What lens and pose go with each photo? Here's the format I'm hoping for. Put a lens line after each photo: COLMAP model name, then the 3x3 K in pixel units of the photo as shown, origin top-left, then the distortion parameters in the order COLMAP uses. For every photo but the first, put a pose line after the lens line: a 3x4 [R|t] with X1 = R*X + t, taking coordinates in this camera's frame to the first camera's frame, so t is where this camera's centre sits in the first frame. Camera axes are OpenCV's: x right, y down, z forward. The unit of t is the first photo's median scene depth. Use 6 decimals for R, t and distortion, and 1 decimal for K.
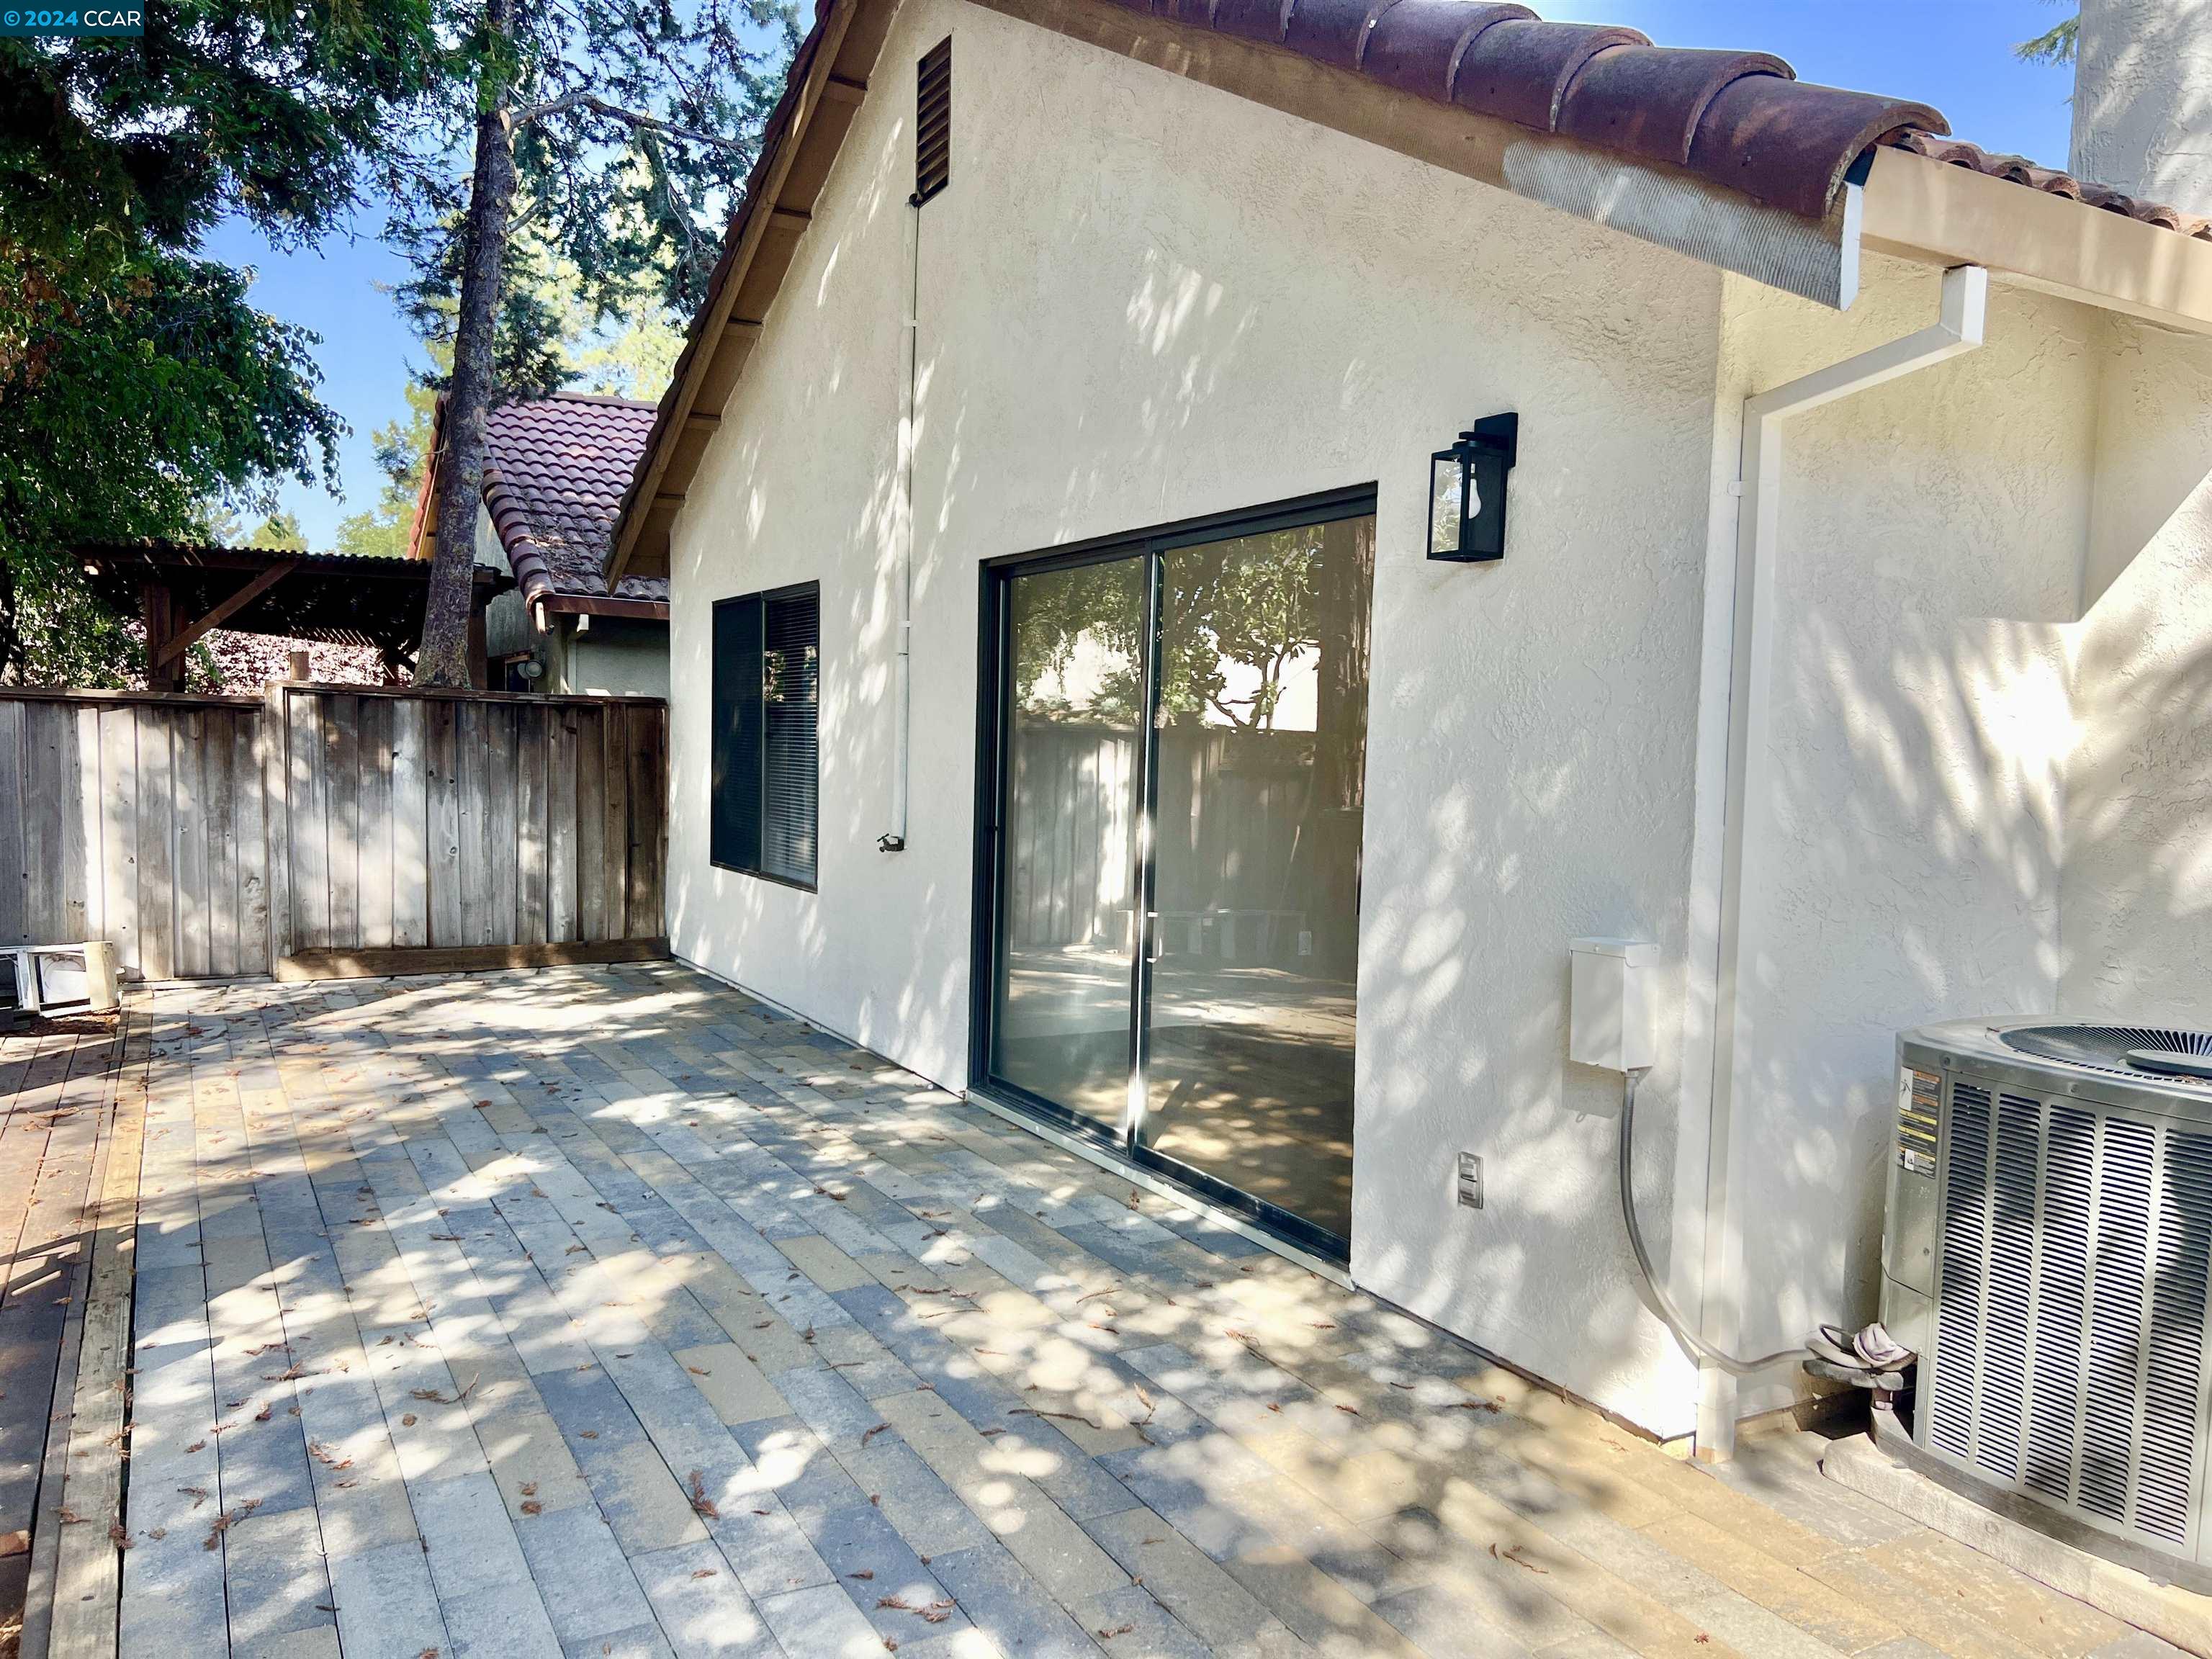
lens RADIAL K [[1666.2, 0, 1101.4], [0, 1666.2, 830.5], [0, 0, 1]] dist [0.041823, -0.042955]
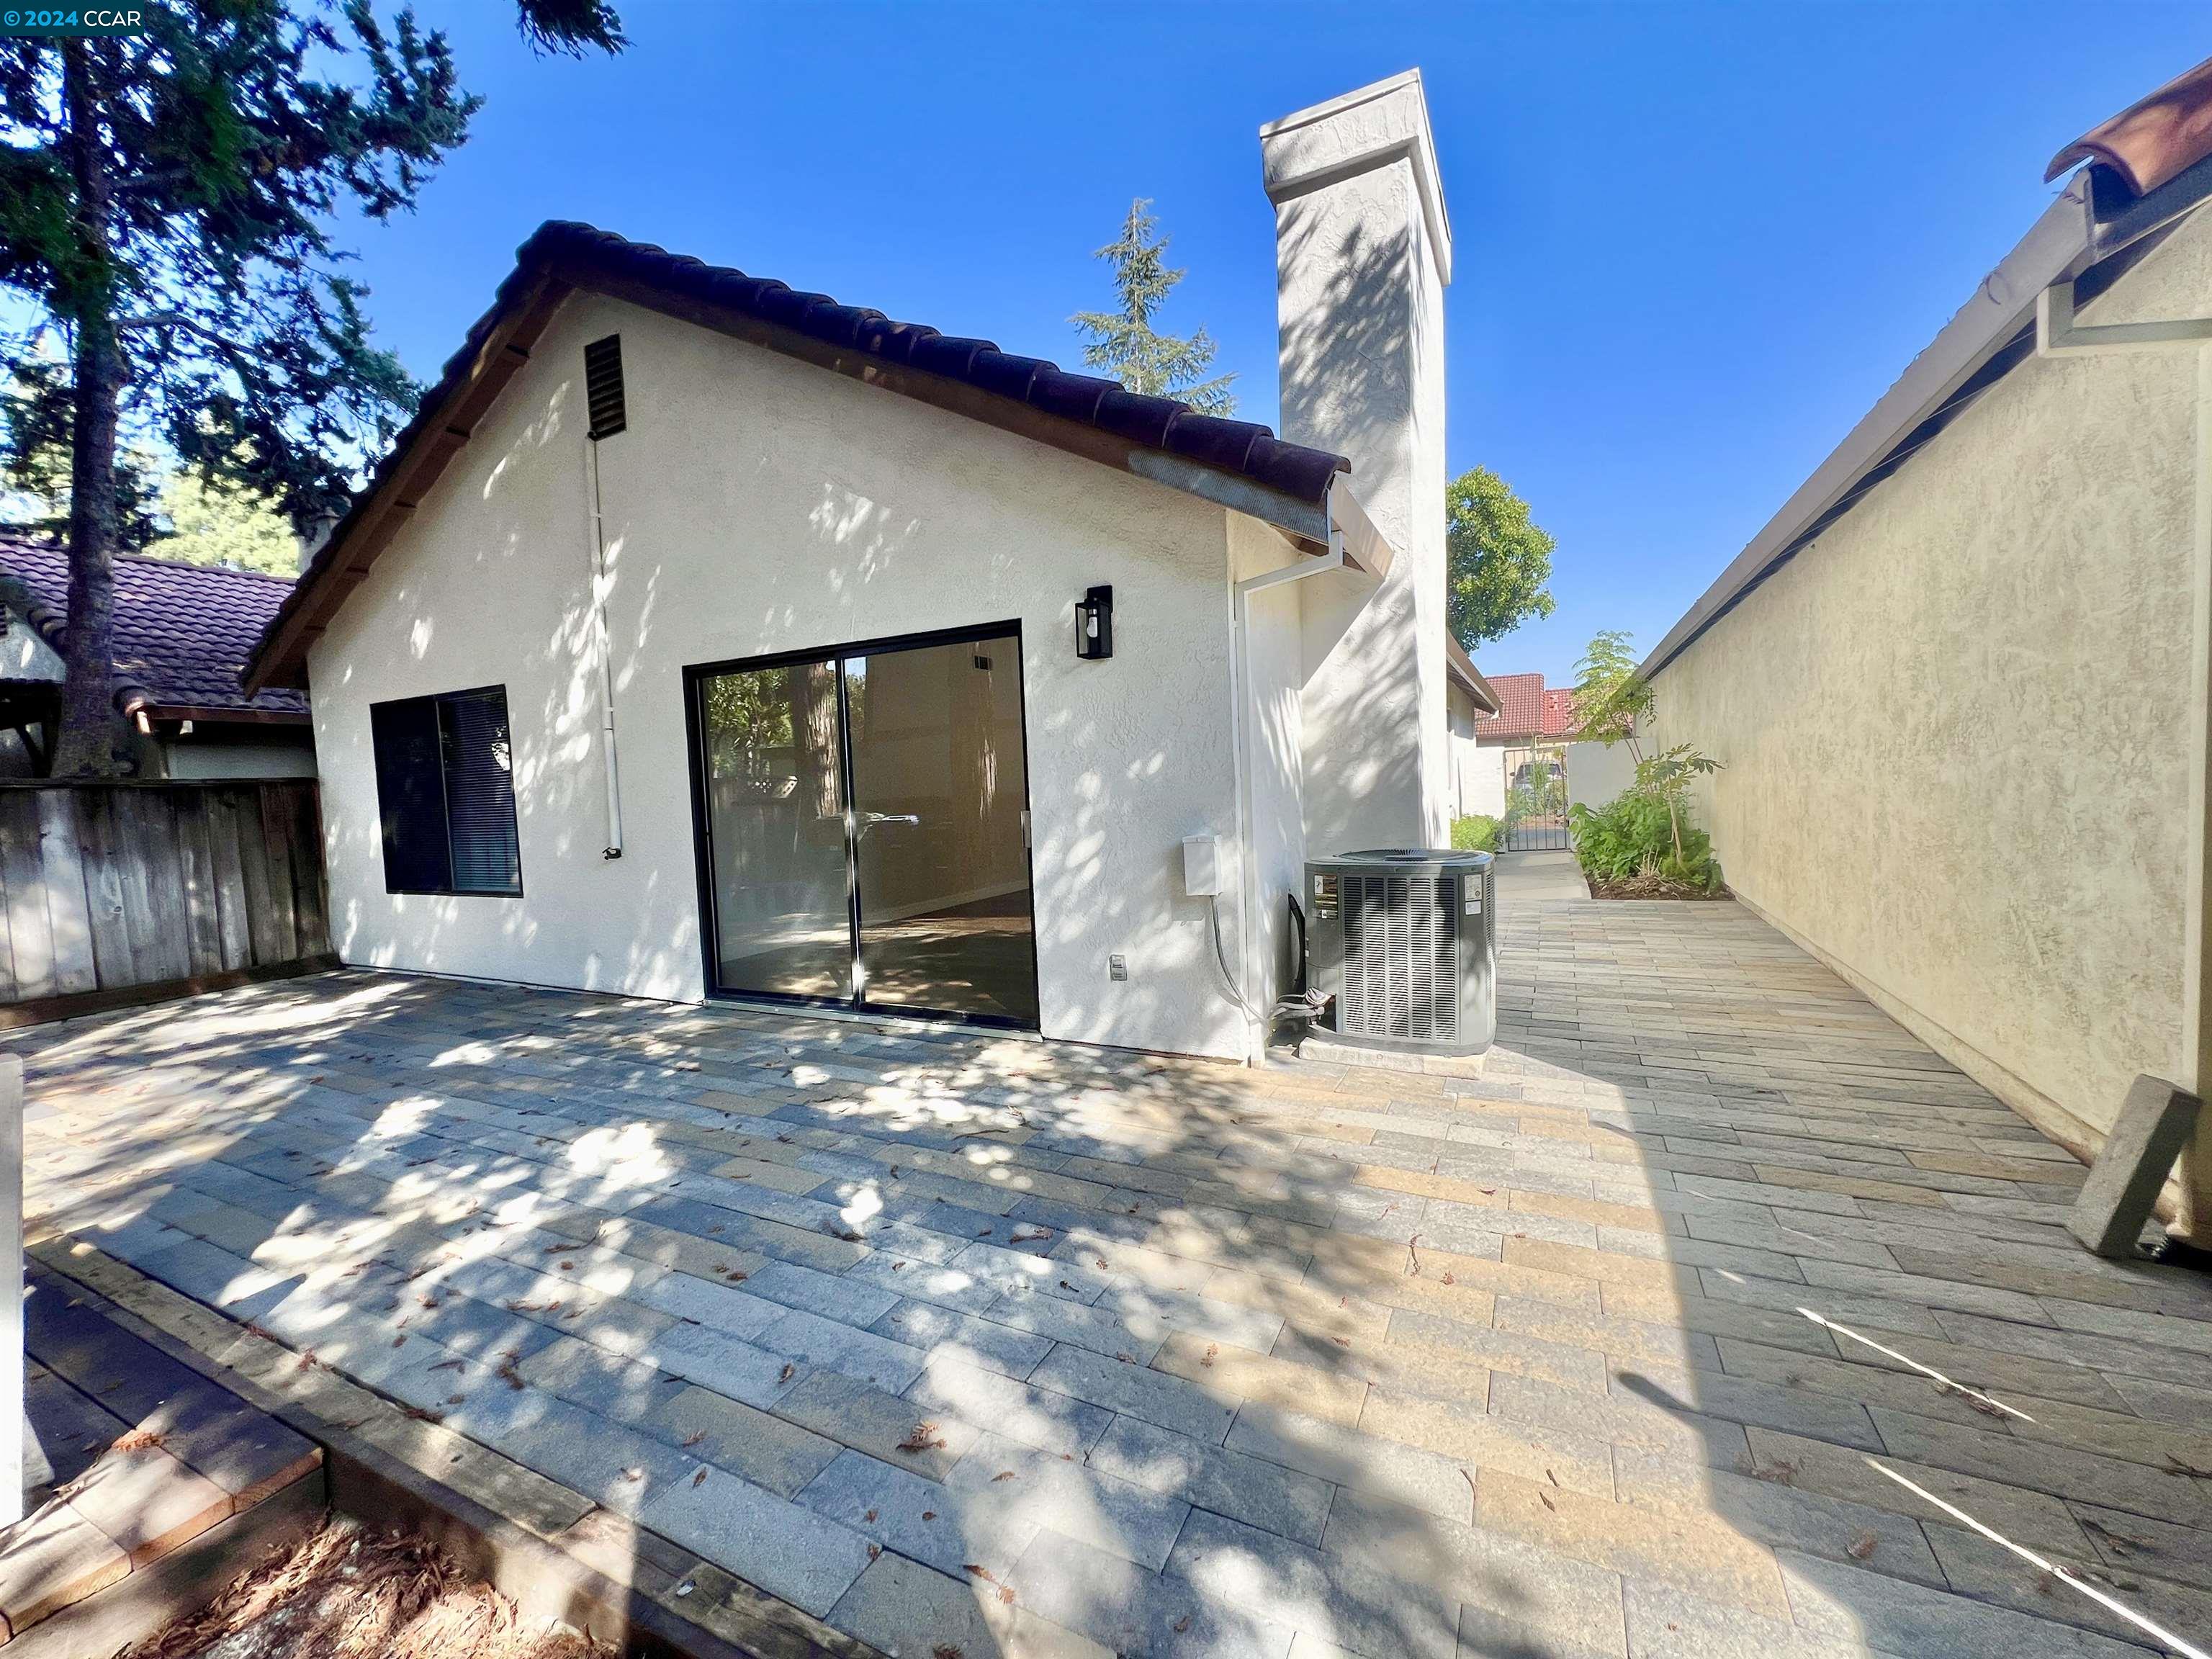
lens RADIAL K [[887.3, 0, 1107.3], [0, 887.3, 830.6], [0, 0, 1]] dist [-0.002166, 0.000825]
pose [[0.819091, -0.090963, 0.566407, -0.289532], [0.094851, 0.995233, 0.022665, 0.016170], [-0.565768, 0.035159, 0.823814, 0.096272]]
